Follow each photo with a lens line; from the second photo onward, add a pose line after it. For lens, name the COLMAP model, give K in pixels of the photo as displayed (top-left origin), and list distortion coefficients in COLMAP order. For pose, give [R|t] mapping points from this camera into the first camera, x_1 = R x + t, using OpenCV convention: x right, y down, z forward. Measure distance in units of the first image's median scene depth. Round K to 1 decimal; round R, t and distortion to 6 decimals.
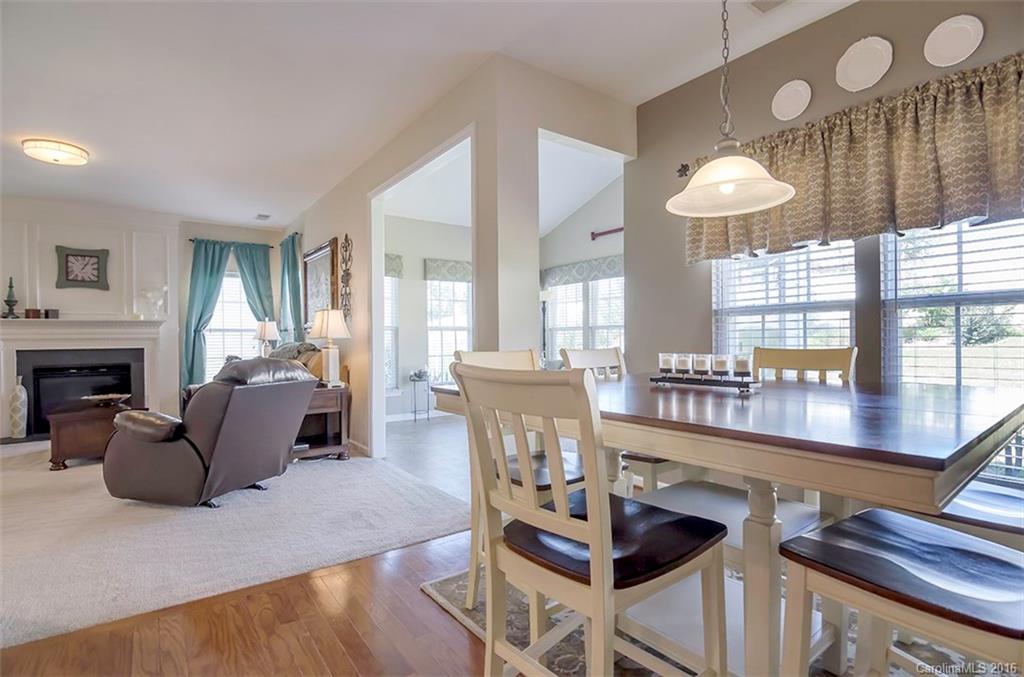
lens RADIAL K [[498.0, 0, 508.8], [0, 498.0, 340.8], [0, 0, 1]] dist [-0.010516, -0.006629]
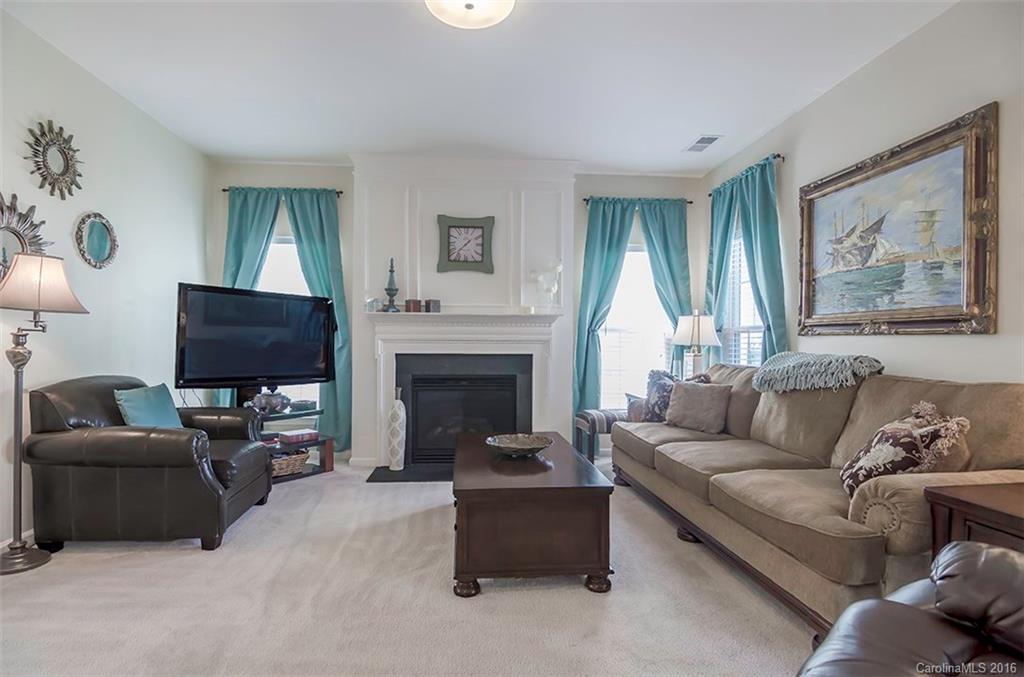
lens RADIAL K [[498.0, 0, 512.9], [0, 498.0, 345.1], [0, 0, 1]] dist [-0.010516, -0.006629]
pose [[0.853777, 0.022963, -0.520132, -0.386006], [-0.018000, 0.999732, 0.014591, -0.007888], [0.520328, -0.003095, 0.853961, 0.372658]]
